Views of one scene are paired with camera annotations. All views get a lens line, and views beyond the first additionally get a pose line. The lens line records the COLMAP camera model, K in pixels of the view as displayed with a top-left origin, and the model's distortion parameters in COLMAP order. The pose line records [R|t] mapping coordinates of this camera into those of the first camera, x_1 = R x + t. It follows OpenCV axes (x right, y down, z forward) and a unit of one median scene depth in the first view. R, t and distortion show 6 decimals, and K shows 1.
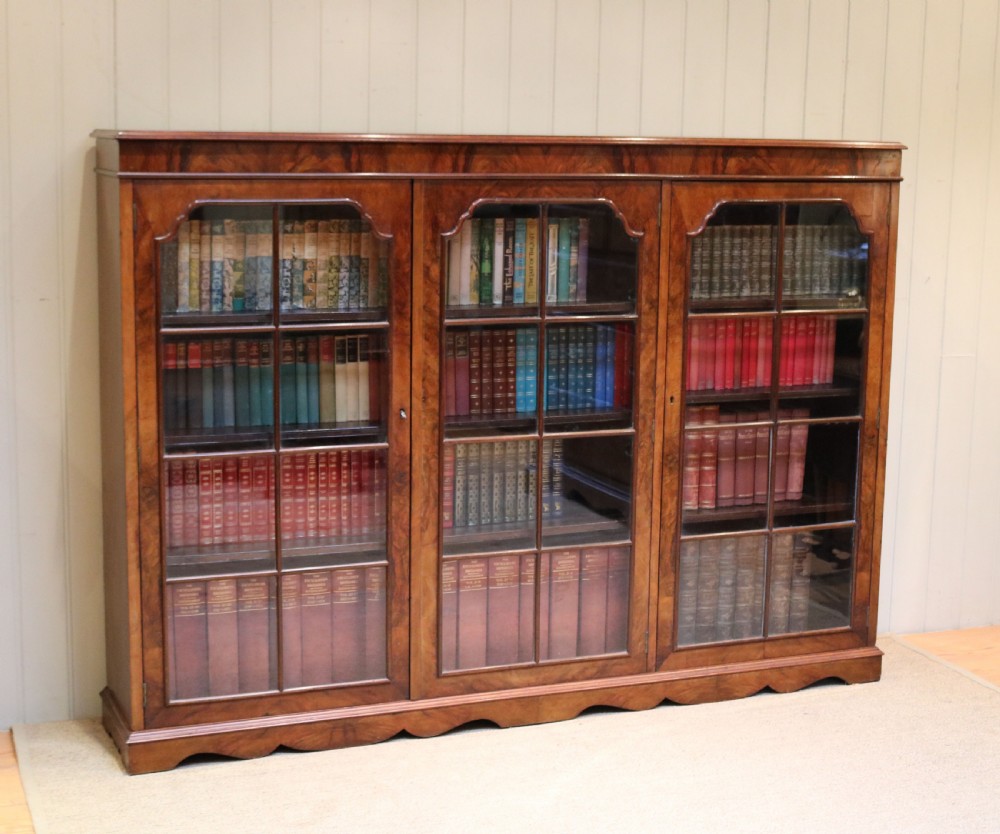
lens RADIAL K [[1707.8, 0, 522.2], [0, 1707.8, 435.5], [0, 0, 1]] dist [-0.092871, 0.000000]
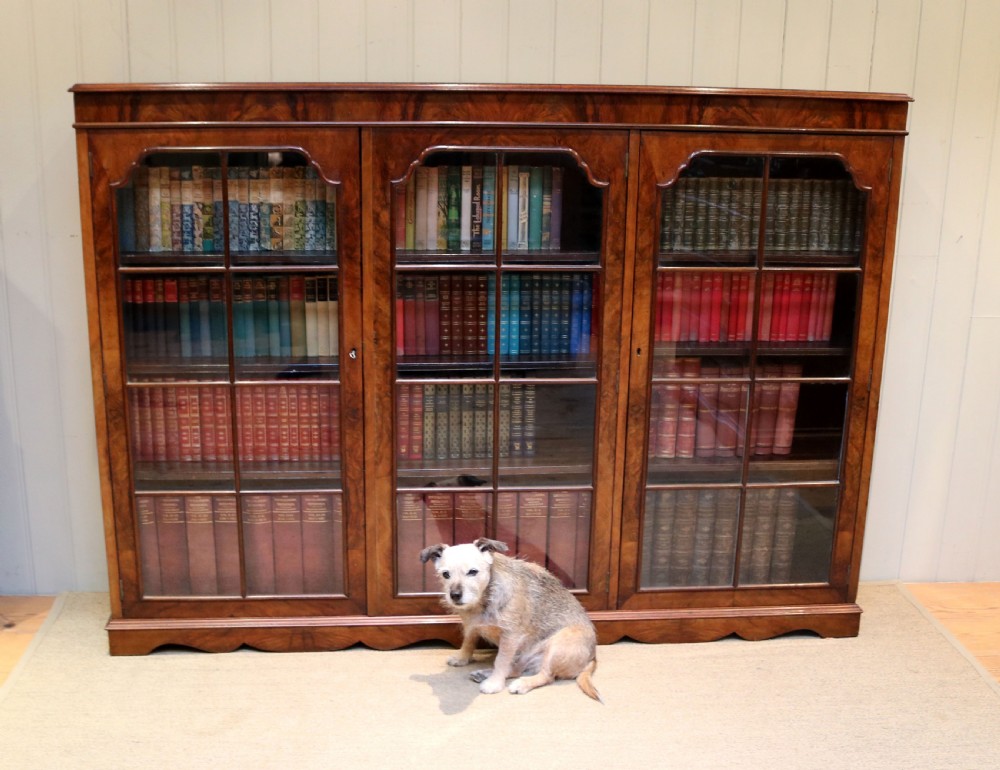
lens RADIAL K [[1177.0, 0, 459.4], [0, 1177.0, 446.9], [0, 0, 1]] dist [-0.132914, 0.000000]
pose [[0.948901, 0.084471, -0.304057, 0.208146], [-0.049609, 0.991458, 0.120622, -0.044653], [0.311649, -0.099374, 0.944987, 0.320146]]
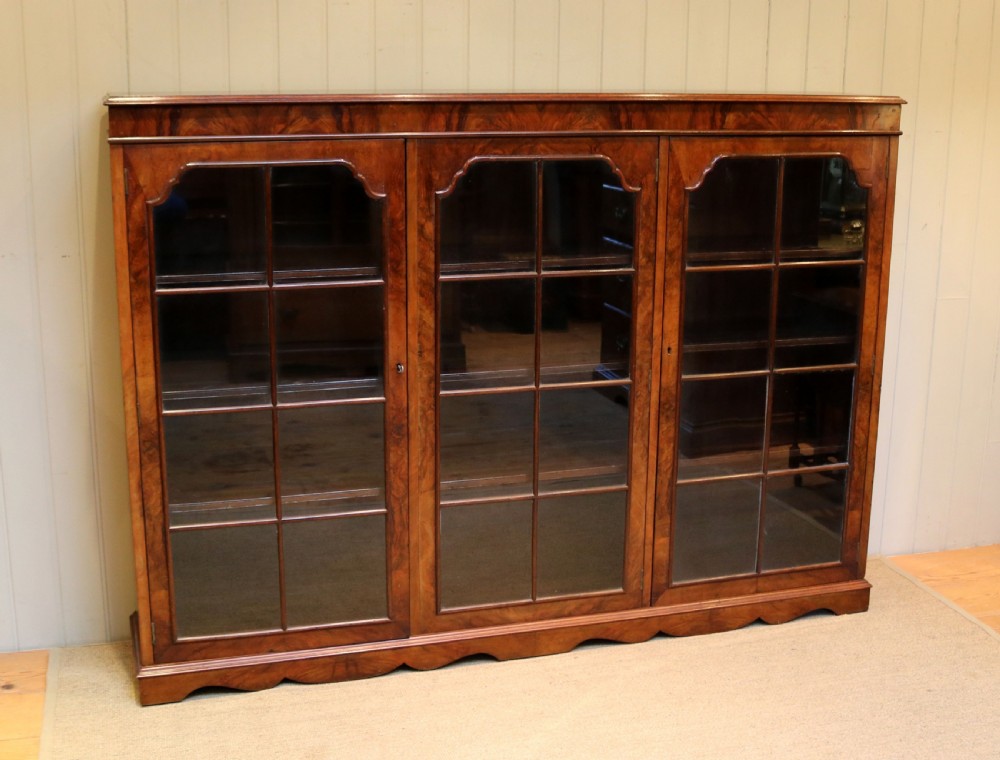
lens RADIAL K [[1281.9, 0, 479.8], [0, 1281.9, 382.6], [0, 0, 1]] dist [-0.137335, 0.000000]
pose [[0.994532, 0.013227, -0.103595, 0.056254], [-0.006584, 0.997915, 0.064207, -0.051747], [0.104229, -0.063174, 0.992545, 0.231758]]
